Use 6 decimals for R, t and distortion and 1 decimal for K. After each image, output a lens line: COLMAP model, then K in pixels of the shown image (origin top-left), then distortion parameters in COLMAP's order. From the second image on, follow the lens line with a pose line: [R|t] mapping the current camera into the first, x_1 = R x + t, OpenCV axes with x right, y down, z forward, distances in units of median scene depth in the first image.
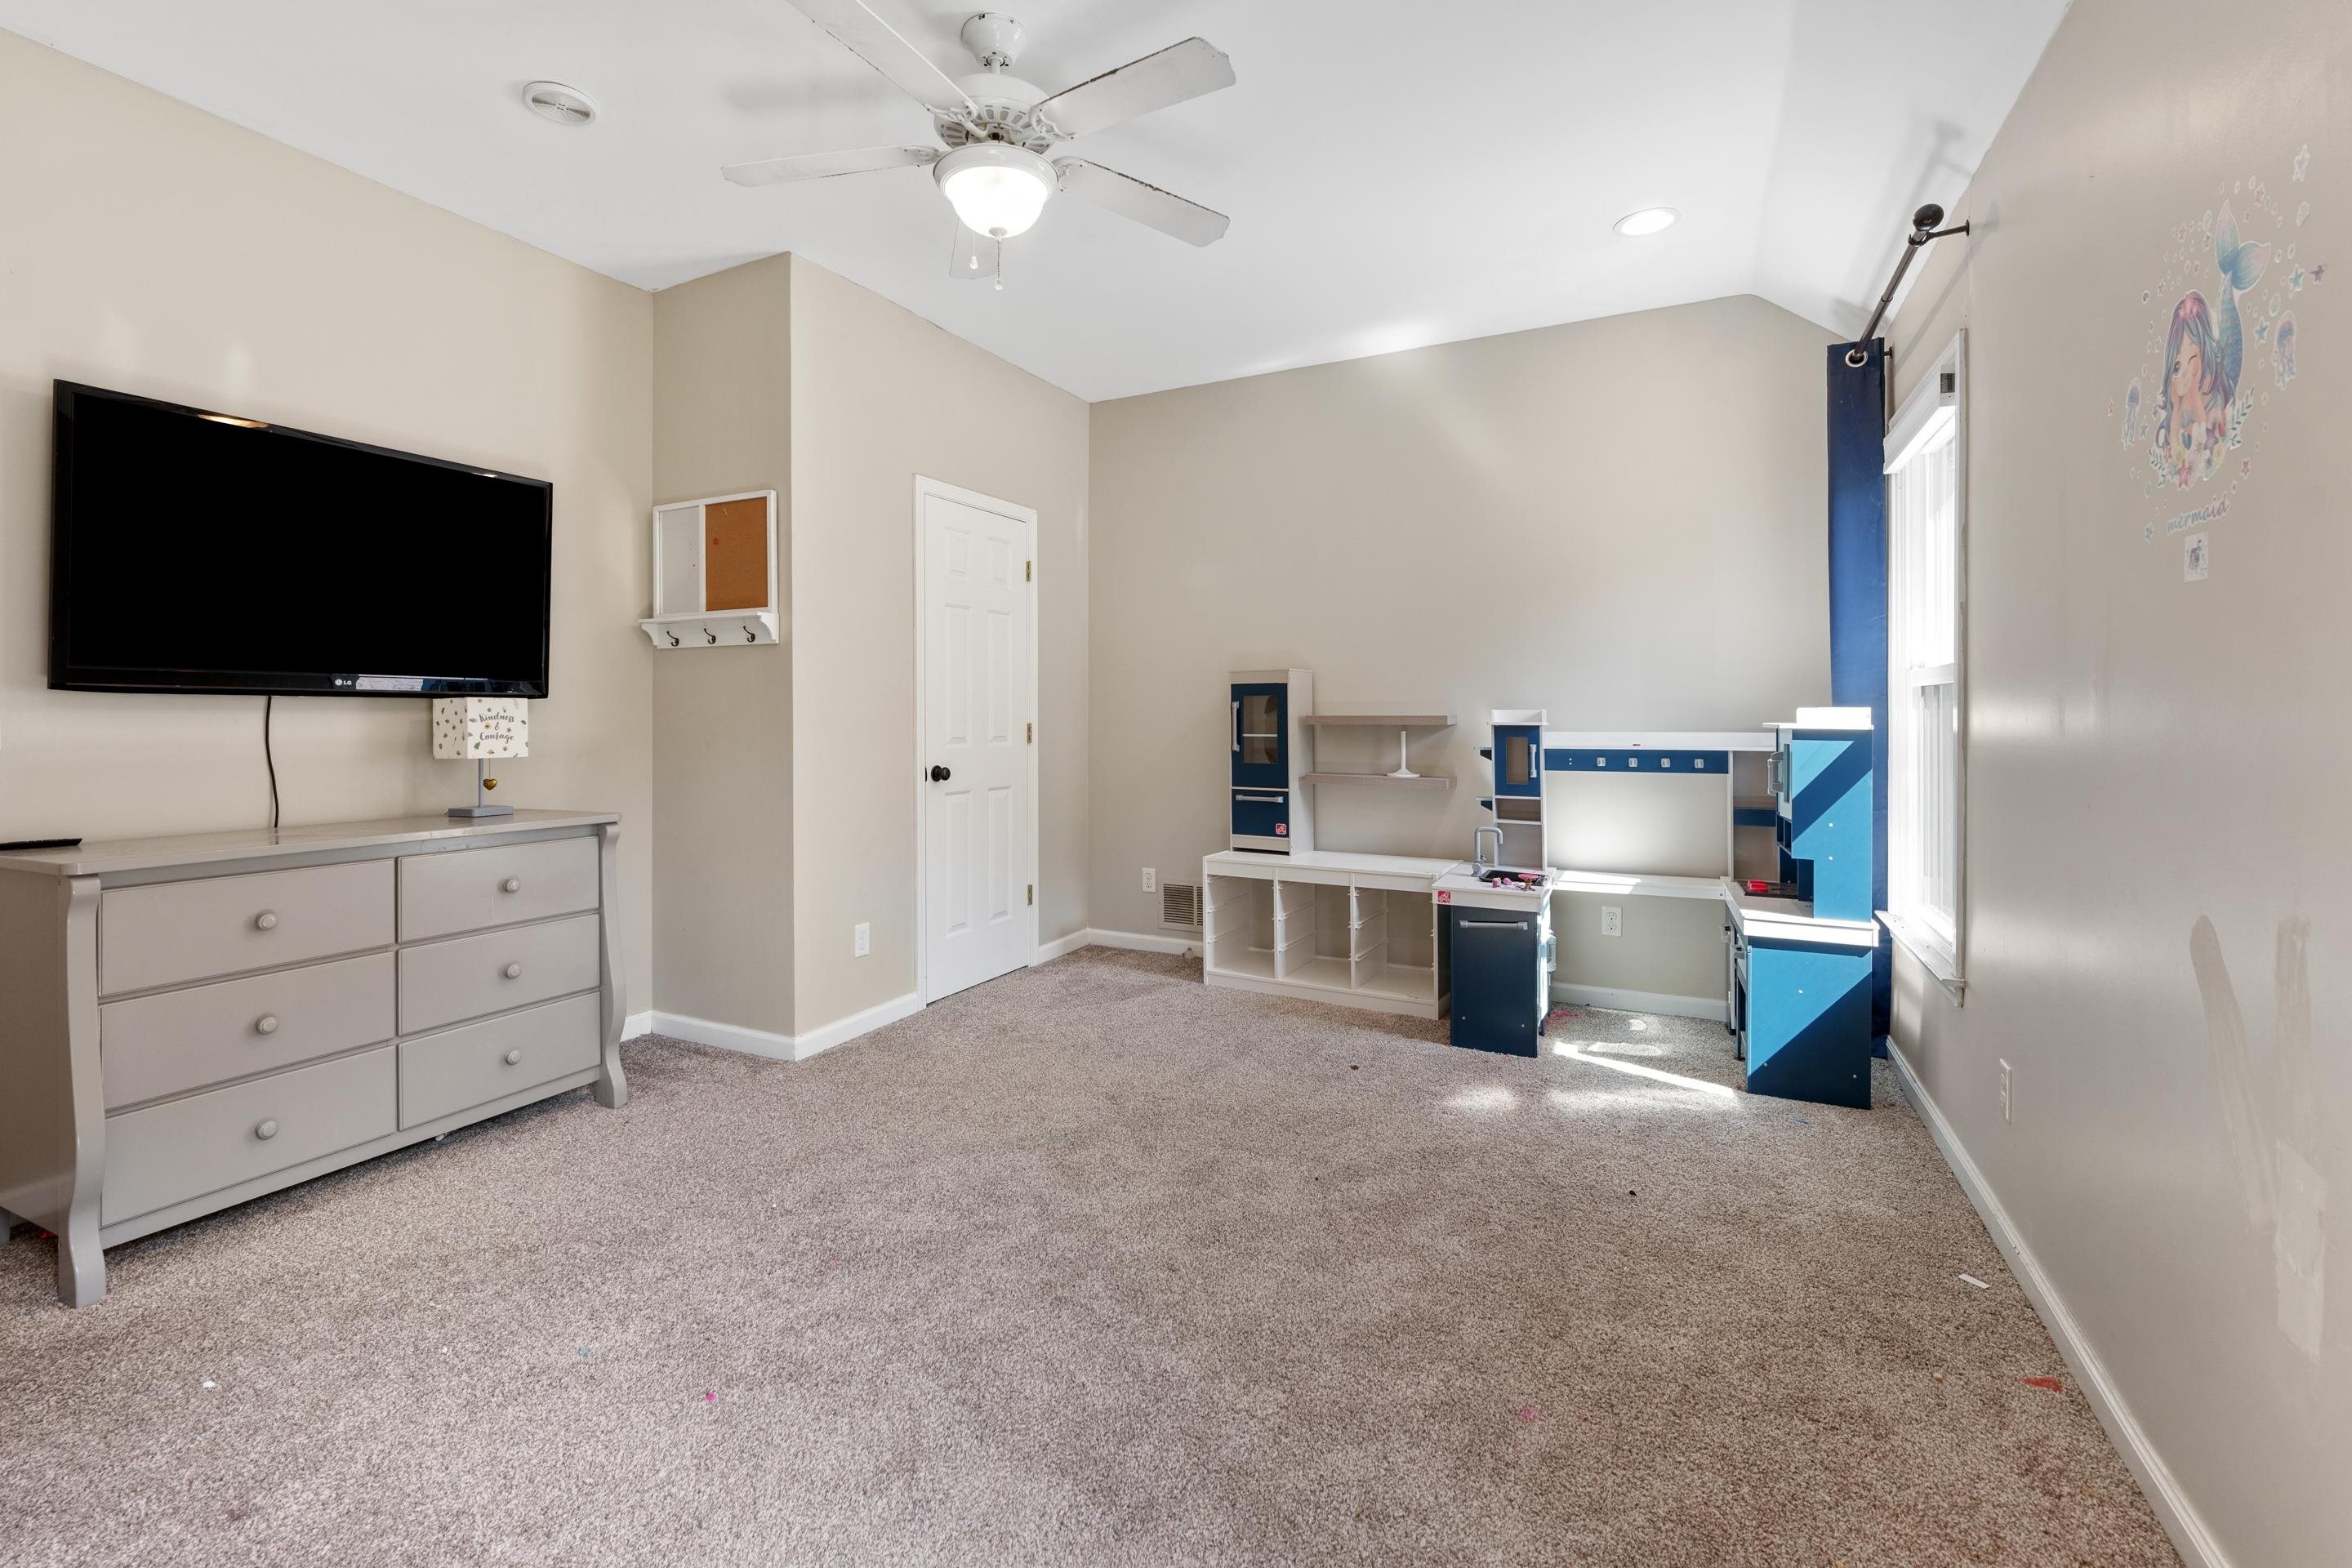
lens RADIAL K [[1006.4, 0, 1169.9], [0, 1006.4, 704.8], [0, 0, 1]] dist [-0.000477, -0.000028]
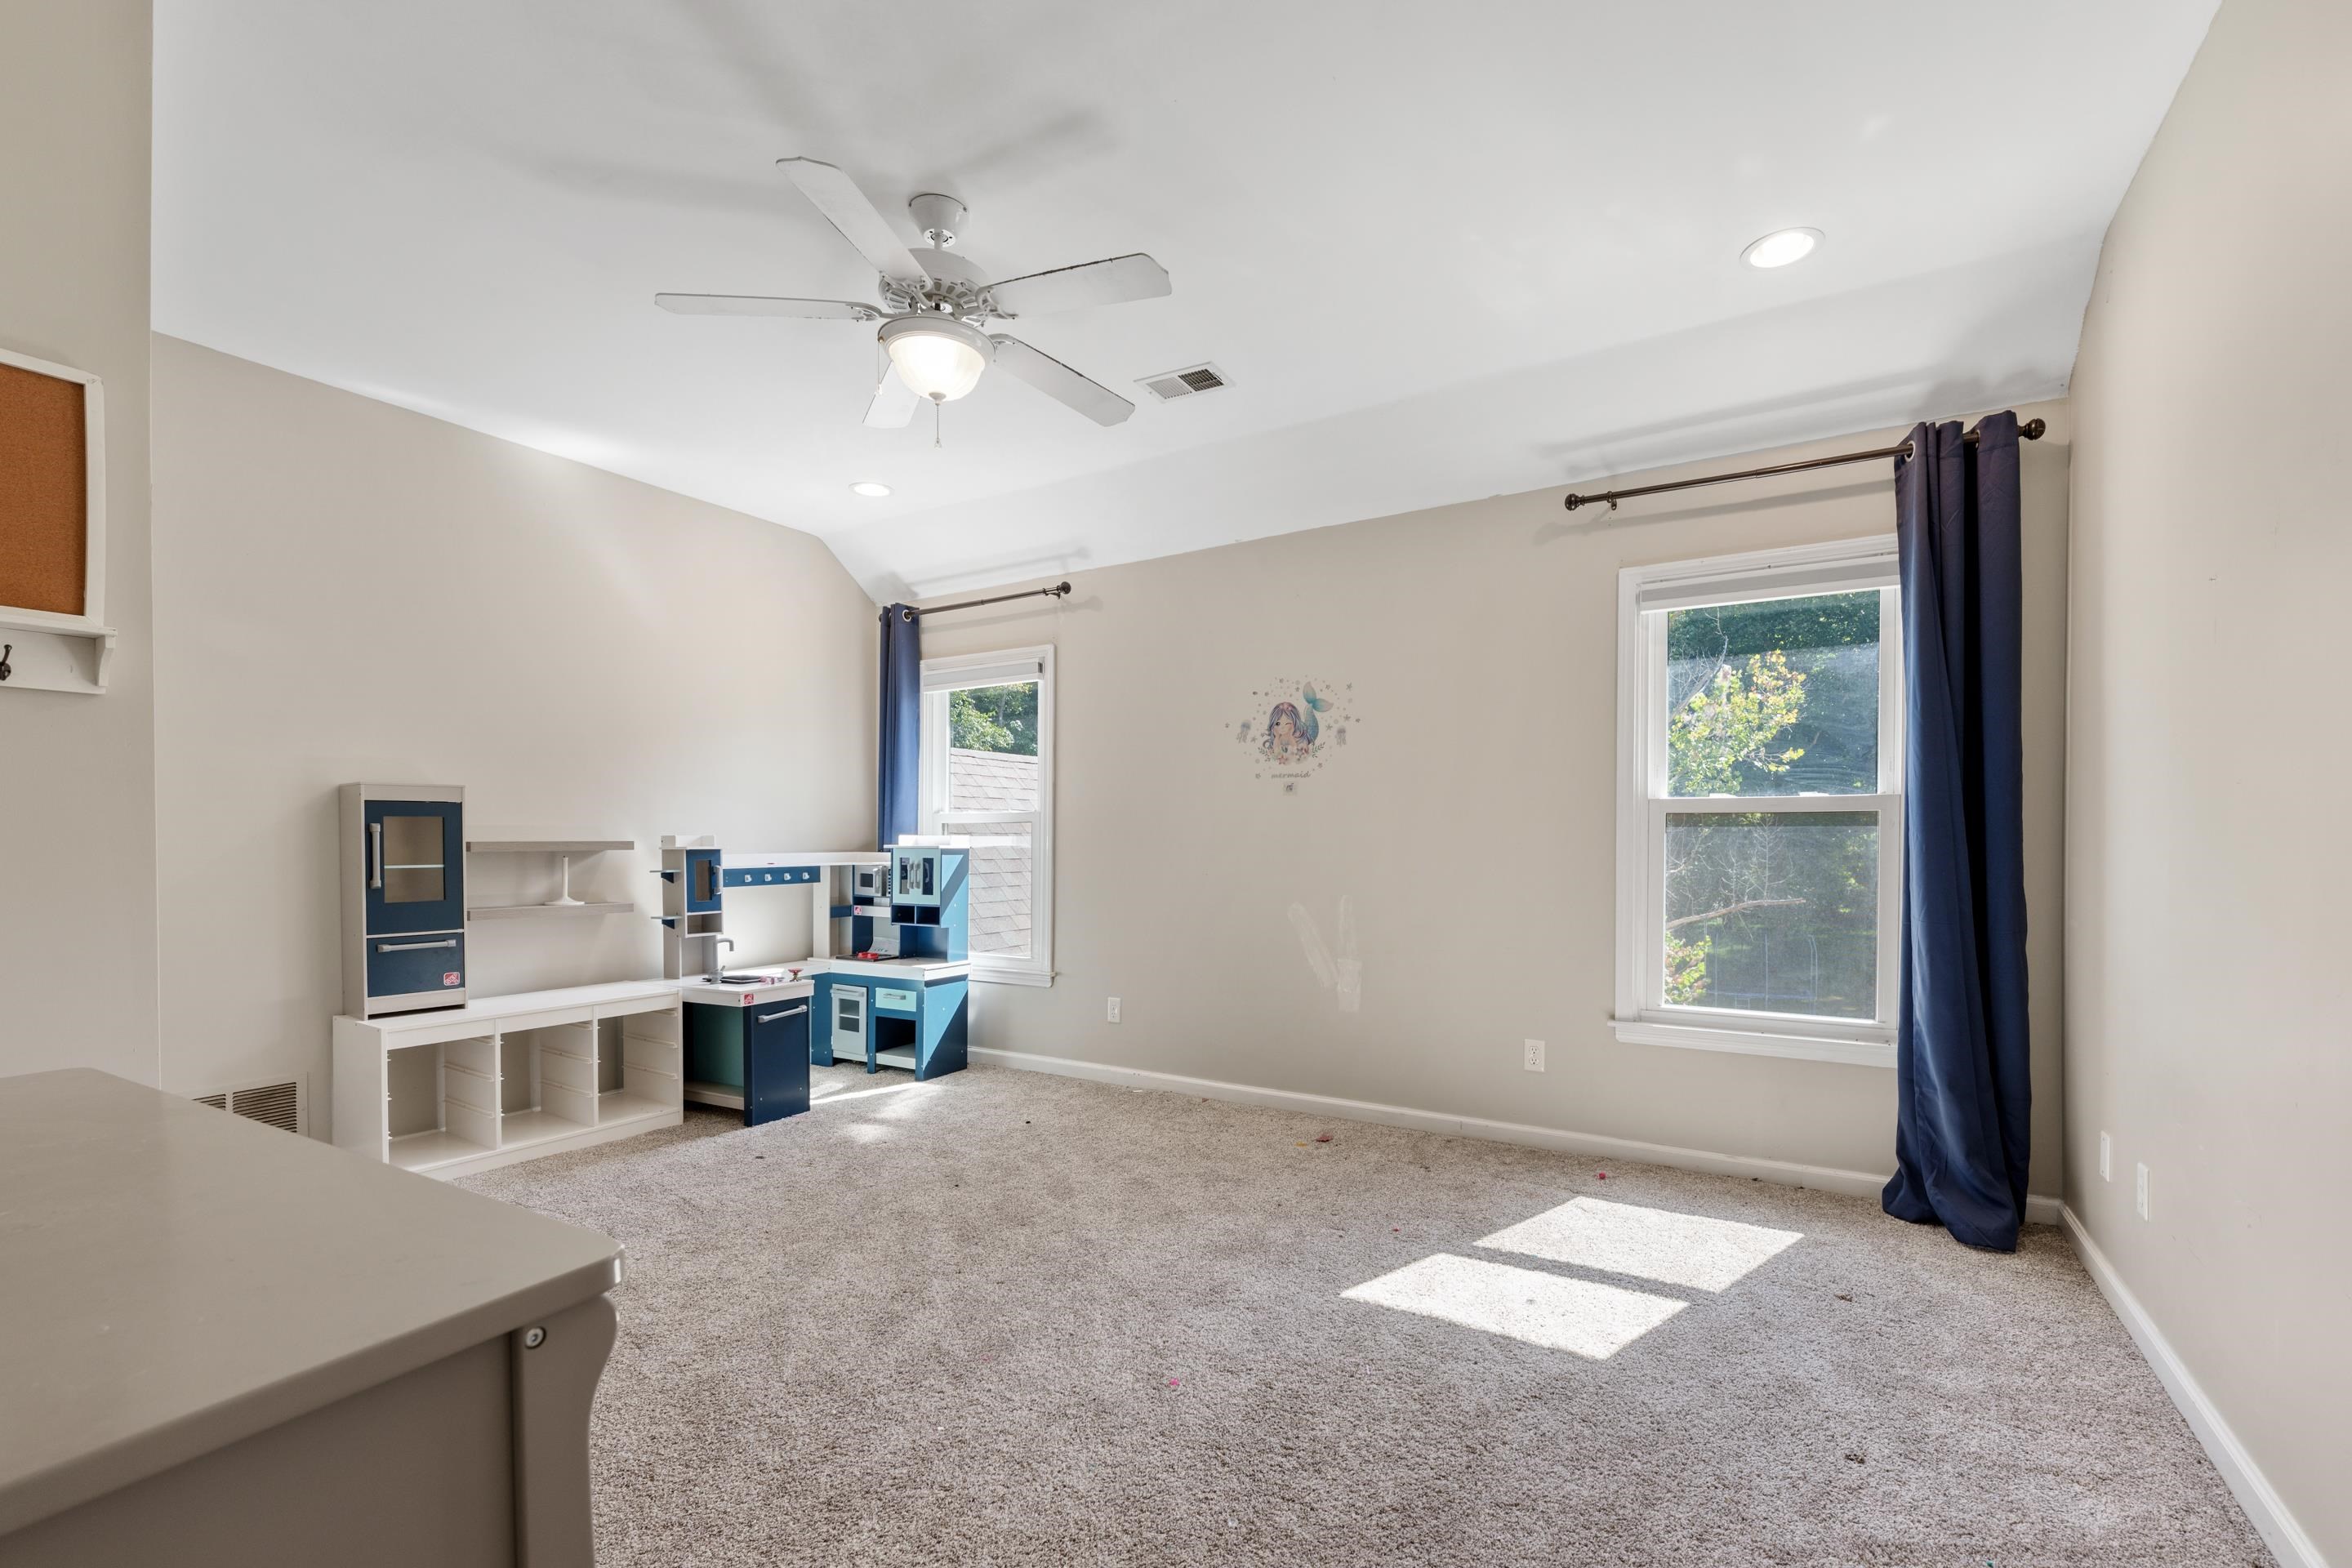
lens RADIAL K [[965.2, 0, 1174.0], [0, 965.2, 841.0], [0, 0, 1]] dist [-0.000169, 0.000003]
pose [[0.093703, -0.002258, 0.995598, -0.695395], [-0.006909, 0.999972, 0.002918, 0.004149], [-0.995576, -0.007152, 0.093684, 0.373535]]
